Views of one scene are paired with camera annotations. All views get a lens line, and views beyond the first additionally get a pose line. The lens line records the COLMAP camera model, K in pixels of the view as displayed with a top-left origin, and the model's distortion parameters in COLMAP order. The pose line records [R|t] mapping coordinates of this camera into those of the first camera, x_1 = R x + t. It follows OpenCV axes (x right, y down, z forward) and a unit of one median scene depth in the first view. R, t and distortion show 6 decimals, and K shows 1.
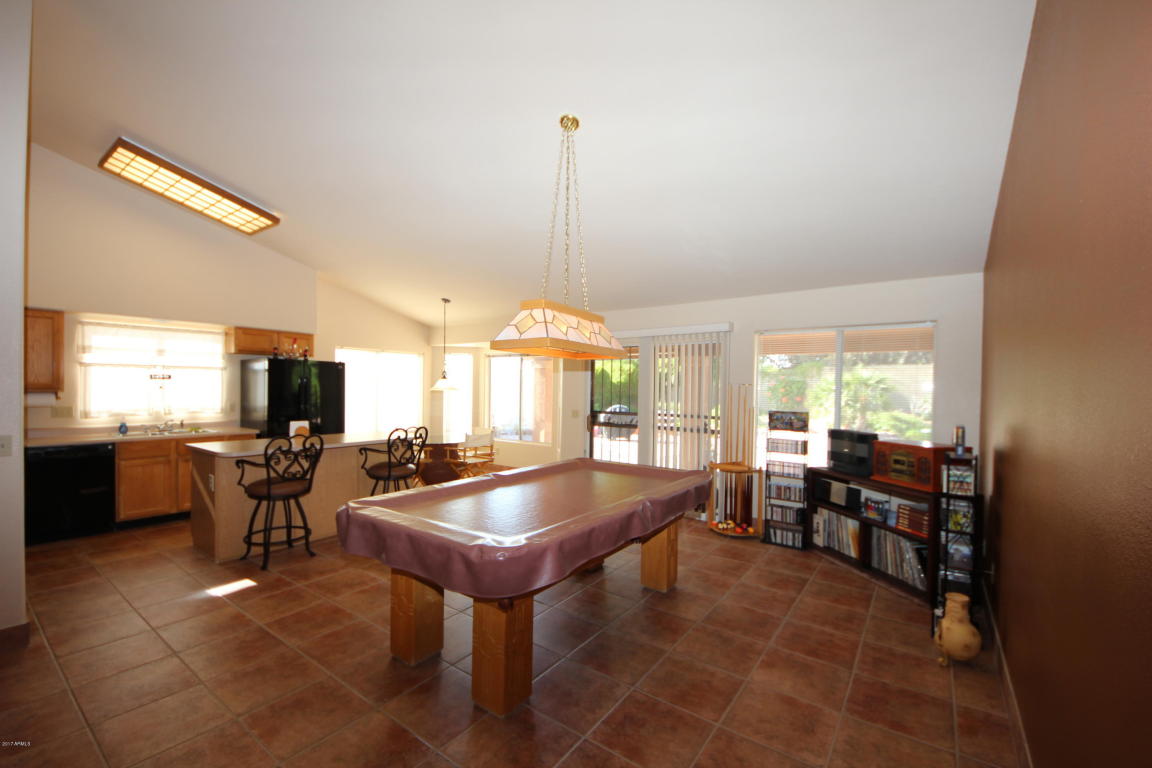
lens RADIAL K [[484.3, 0, 583.1], [0, 484.3, 398.9], [0, 0, 1]] dist [-0.001501, -0.001251]
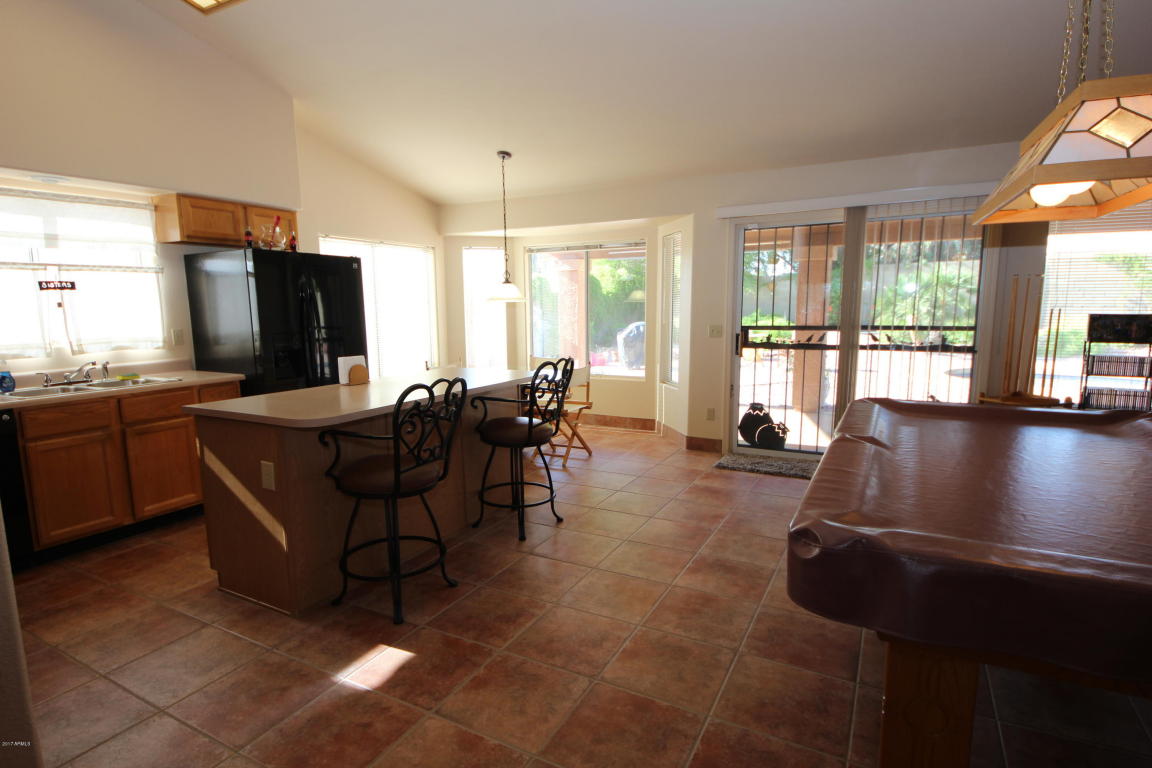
lens RADIAL K [[607.8, 0, 571.7], [0, 607.8, 395.1], [0, 0, 1]] dist [0.018457, -0.001019]
pose [[0.992242, -0.044630, 0.116031, -0.374749], [0.029574, 0.991284, 0.128380, 0.005533], [-0.120749, -0.123953, 0.984914, 0.221836]]
